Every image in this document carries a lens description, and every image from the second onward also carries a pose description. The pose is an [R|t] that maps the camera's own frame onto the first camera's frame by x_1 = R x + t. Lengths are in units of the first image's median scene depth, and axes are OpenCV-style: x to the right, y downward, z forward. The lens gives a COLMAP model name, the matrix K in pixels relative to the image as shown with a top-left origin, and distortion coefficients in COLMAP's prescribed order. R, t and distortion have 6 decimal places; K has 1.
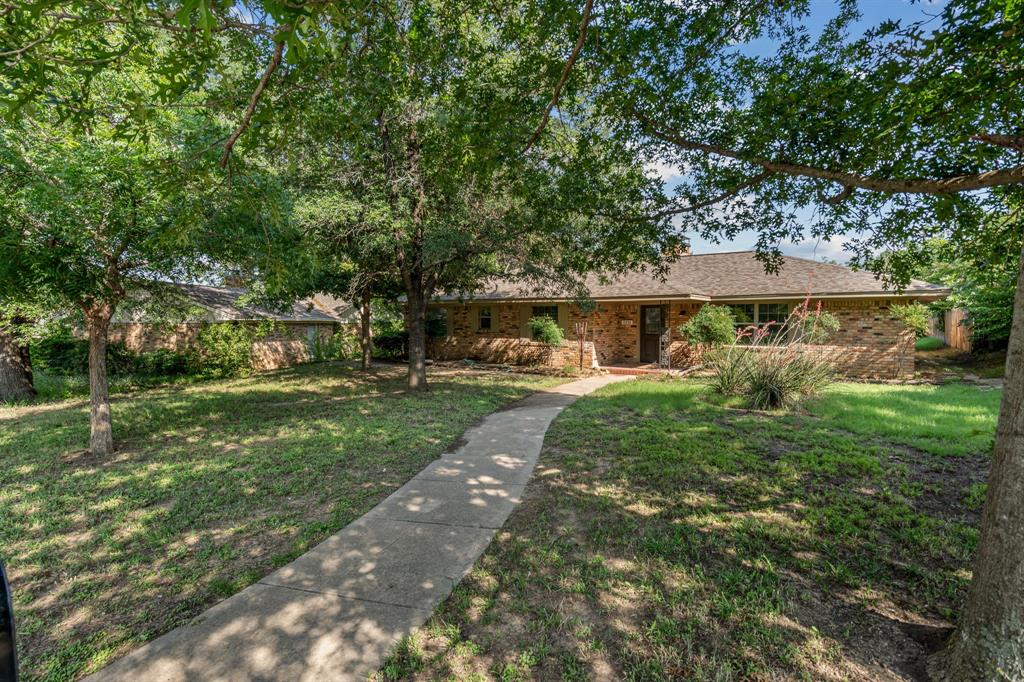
lens RADIAL K [[475.1, 0, 516.7], [0, 475.1, 336.8], [0, 0, 1]] dist [-0.003801, 0.001222]
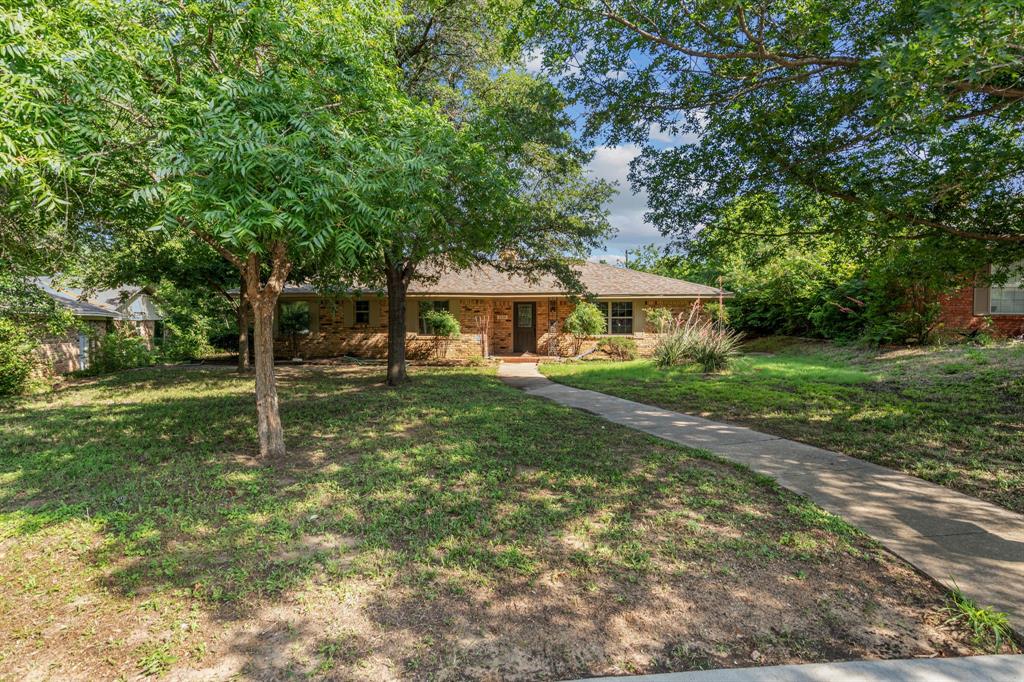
lens RADIAL K [[475.1, 0, 502.3], [0, 475.1, 337.4], [0, 0, 1]] dist [-0.003801, 0.001222]
pose [[0.882796, -0.016254, 0.469475, -0.290107], [0.017165, 0.999850, 0.002339, 0.014631], [-0.469442, 0.005994, 0.882943, 0.022498]]
